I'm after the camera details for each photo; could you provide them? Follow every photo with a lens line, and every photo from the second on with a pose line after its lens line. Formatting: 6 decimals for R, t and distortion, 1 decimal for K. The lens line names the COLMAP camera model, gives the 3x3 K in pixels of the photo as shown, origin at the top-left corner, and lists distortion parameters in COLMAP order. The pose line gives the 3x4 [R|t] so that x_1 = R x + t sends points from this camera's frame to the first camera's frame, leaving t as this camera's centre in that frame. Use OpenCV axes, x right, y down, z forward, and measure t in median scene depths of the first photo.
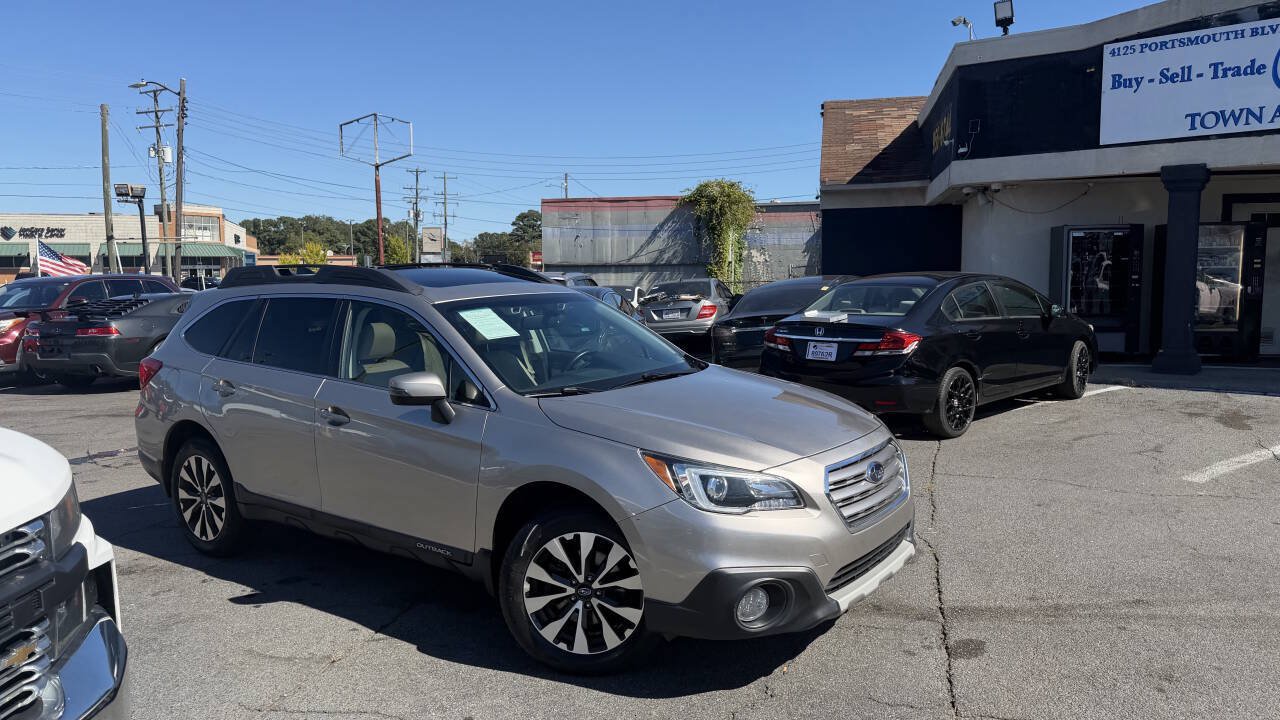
lens RADIAL K [[895.8, 0, 646.6], [0, 895.8, 372.8], [0, 0, 1]] dist [0.094415, -0.126092]
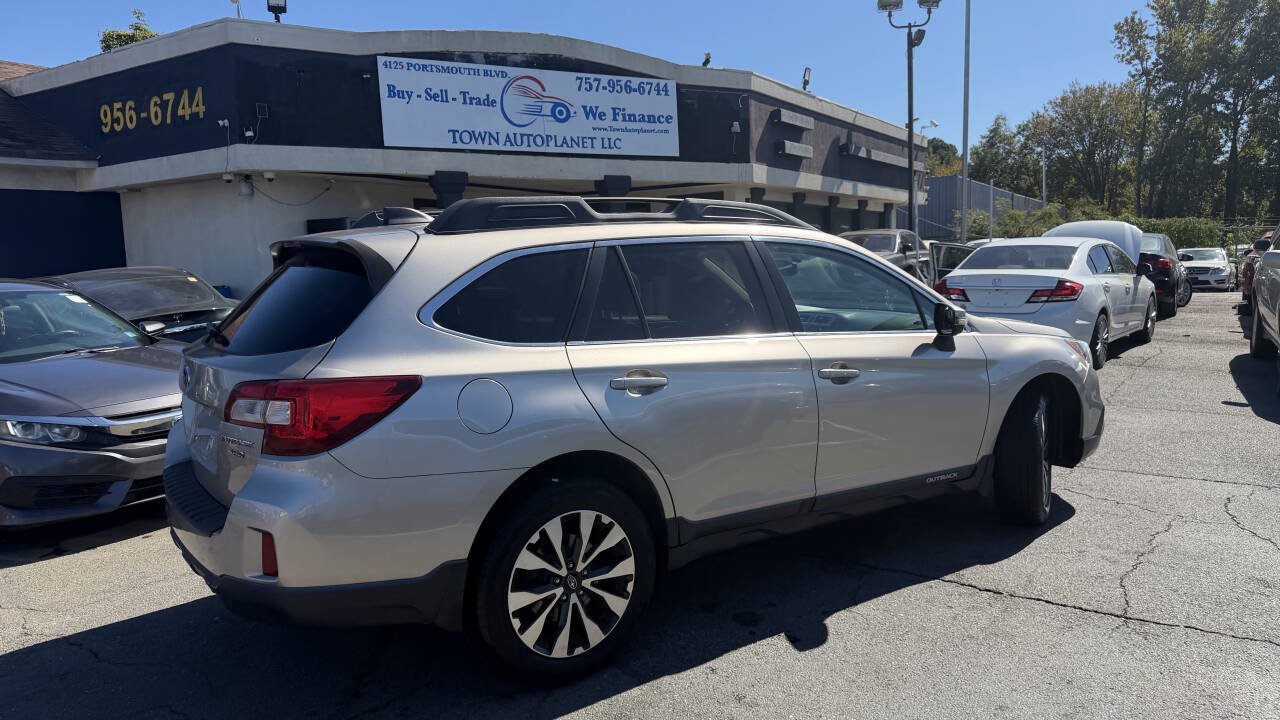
lens RADIAL K [[892.6, 0, 652.2], [0, 892.6, 365.8], [0, 0, 1]] dist [0.096143, -0.119035]
pose [[0.328257, -0.113689, 0.937722, -0.489817], [0.137949, 0.987857, 0.071478, -0.018003], [-0.934461, 0.105895, 0.339954, 0.360180]]
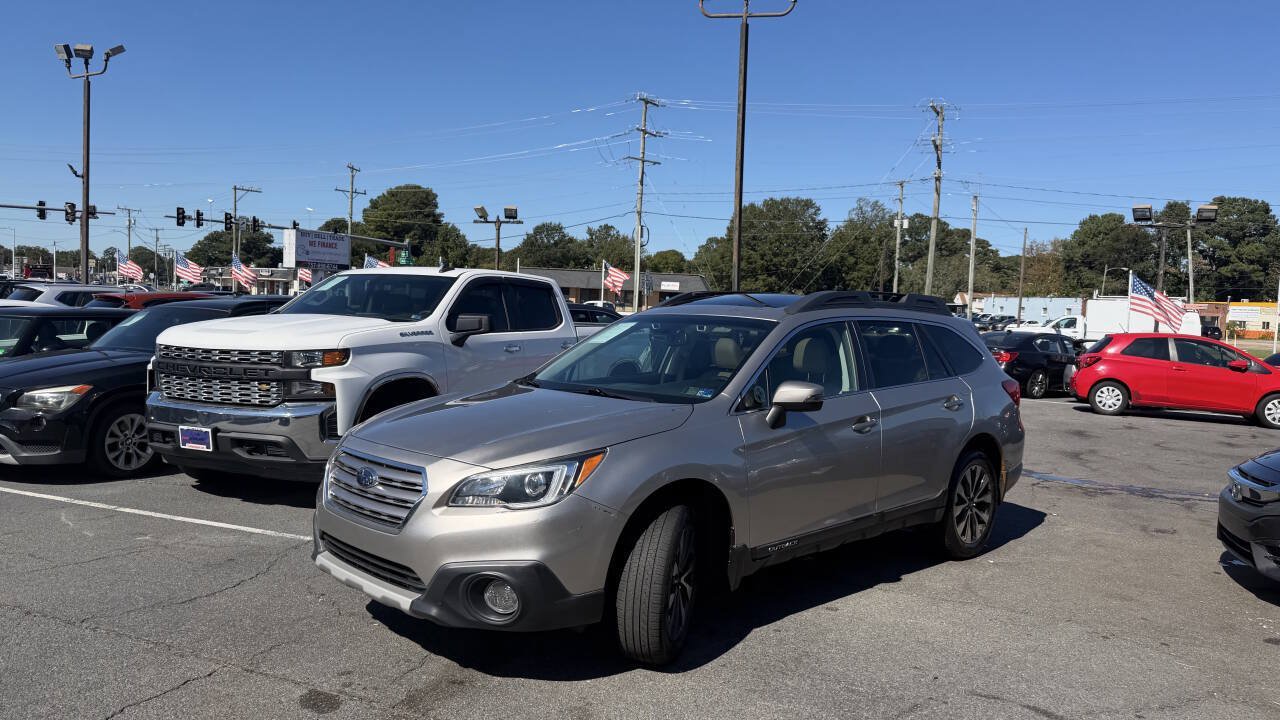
lens RADIAL K [[896.2, 0, 639.2], [0, 896.2, 376.8], [0, 0, 1]] dist [0.102967, -0.153850]
pose [[-0.193617, 0.080699, -0.977753, 0.412025], [-0.148850, 0.982658, 0.110579, -0.055206], [0.969720, 0.166948, -0.178247, 0.512410]]
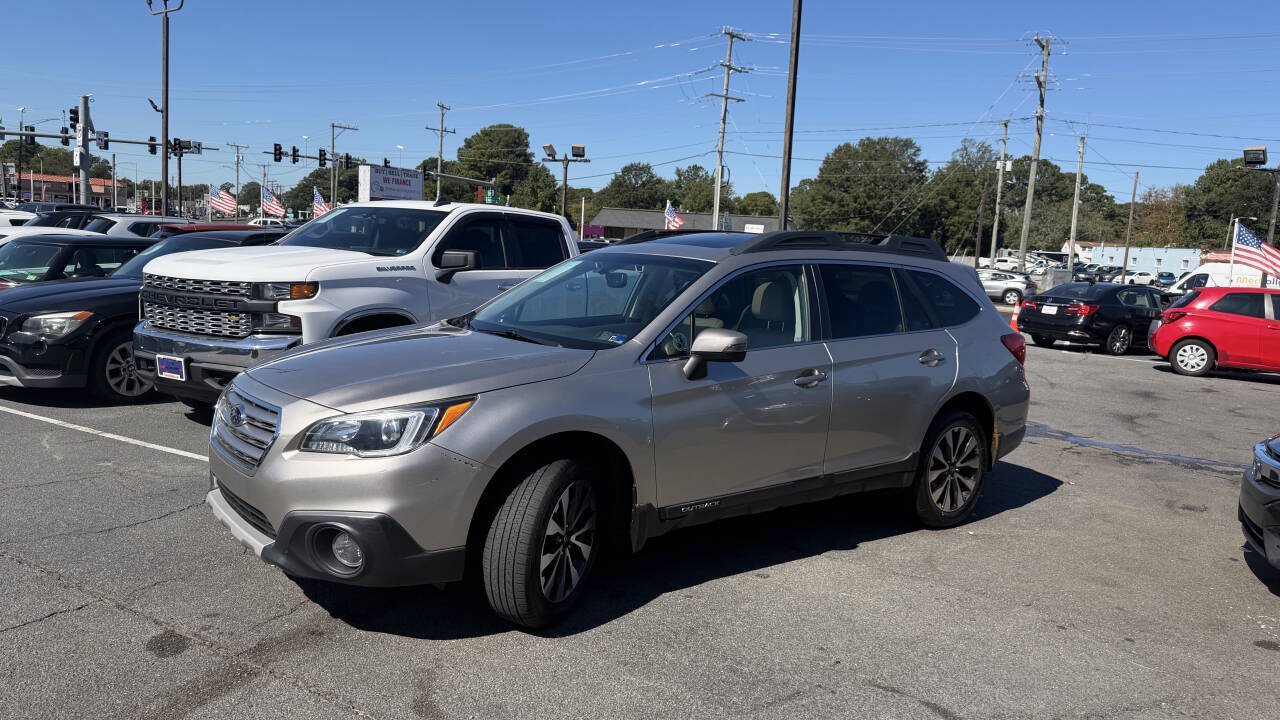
lens RADIAL K [[896.5, 0, 625.1], [0, 896.5, 363.6], [0, 0, 1]] dist [0.093028, -0.129981]
pose [[-0.304721, 0.120117, -0.944837, 0.363274], [-0.163425, 0.970709, 0.176112, -0.063460], [0.938316, 0.208075, -0.276166, 0.577350]]
